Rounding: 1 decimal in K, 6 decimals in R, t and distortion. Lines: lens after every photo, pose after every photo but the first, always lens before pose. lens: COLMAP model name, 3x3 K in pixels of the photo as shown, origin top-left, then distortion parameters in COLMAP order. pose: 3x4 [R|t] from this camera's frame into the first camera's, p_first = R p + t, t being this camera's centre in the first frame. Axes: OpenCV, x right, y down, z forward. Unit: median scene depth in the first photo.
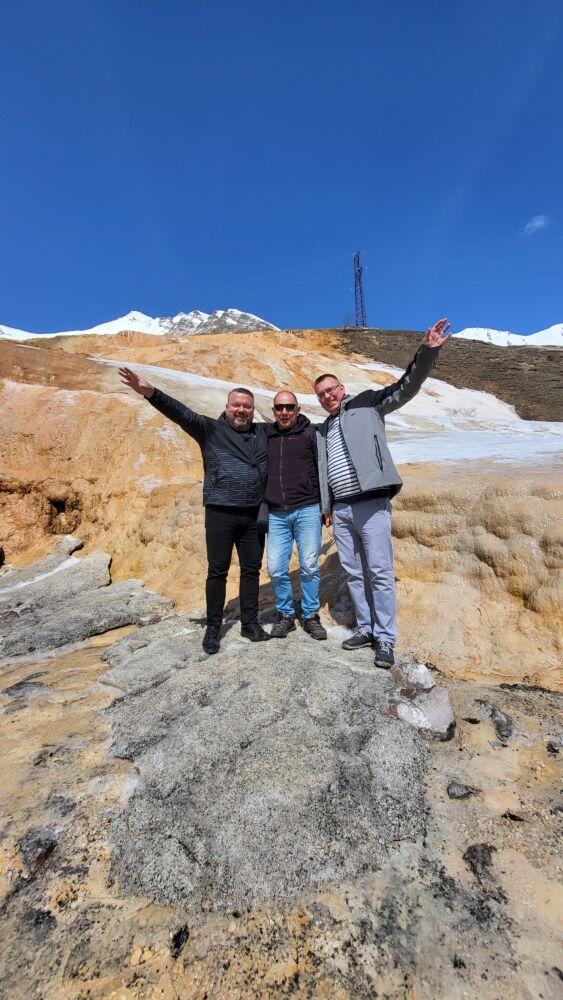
lens RADIAL K [[386.0, 0, 282.2], [0, 386.0, 505.2], [0, 0, 1]] dist [0.009557, -0.000234]
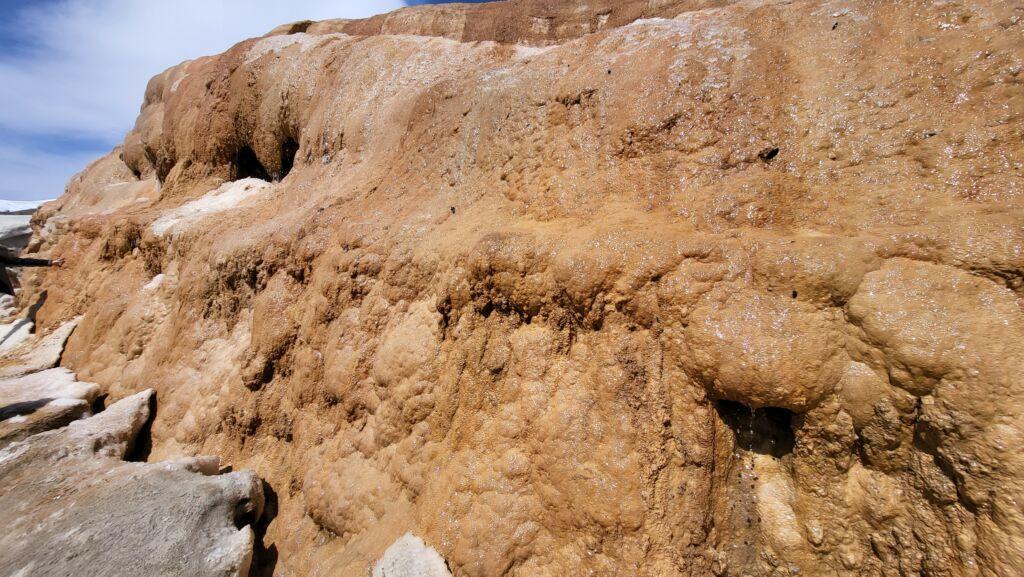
lens RADIAL K [[401.0, 0, 518.0], [0, 401.0, 281.3], [0, 0, 1]] dist [0.000467, 0.001415]
pose [[0.818572, 0.049098, -0.572302, -0.565279], [-0.029063, 0.998604, 0.044101, -0.064108], [0.573669, -0.019467, 0.818856, 0.801131]]
